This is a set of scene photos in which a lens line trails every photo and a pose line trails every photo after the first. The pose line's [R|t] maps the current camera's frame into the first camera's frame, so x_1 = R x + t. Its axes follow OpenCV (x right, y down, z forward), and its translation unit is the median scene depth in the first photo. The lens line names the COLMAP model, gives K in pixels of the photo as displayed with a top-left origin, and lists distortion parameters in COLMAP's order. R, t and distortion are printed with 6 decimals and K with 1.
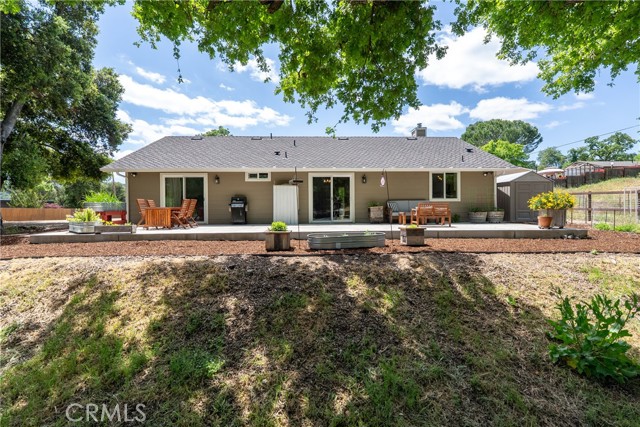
lens RADIAL K [[285.9, 0, 320.0], [0, 285.9, 213.5], [0, 0, 1]] dist [-0.000591, 0.000145]
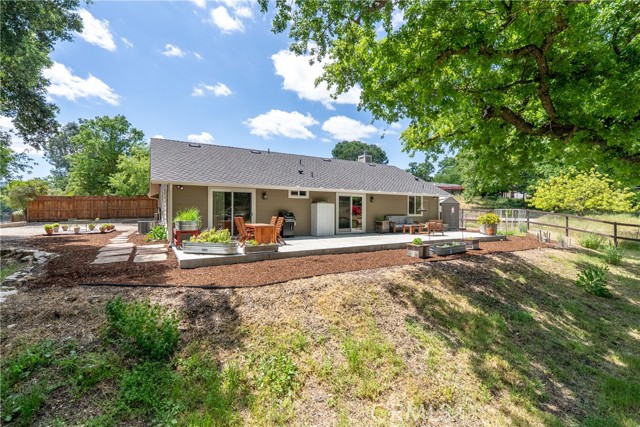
lens RADIAL K [[285.9, 0, 320.0], [0, 285.9, 213.5], [0, 0, 1]] dist [-0.000591, 0.000145]
pose [[0.877285, 0.007441, 0.479911, -0.673173], [-0.005210, 0.999969, -0.005980, -0.046237], [-0.479941, 0.002745, 0.877297, -0.026383]]
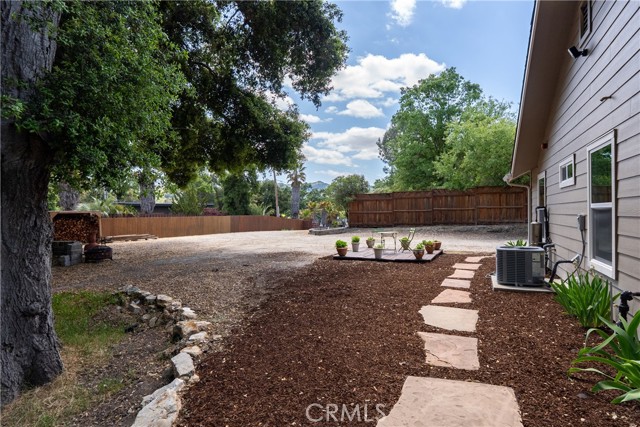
lens RADIAL K [[354.0, 0, 320.0], [0, 354.0, 213.5], [0, 0, 1]] dist [-0.001171, -0.000151]
pose [[0.896717, 0.000408, -0.442605, -0.770314], [-0.000832, 0.999999, -0.000763, -0.064563], [0.442605, 0.001053, 0.896716, 0.835664]]
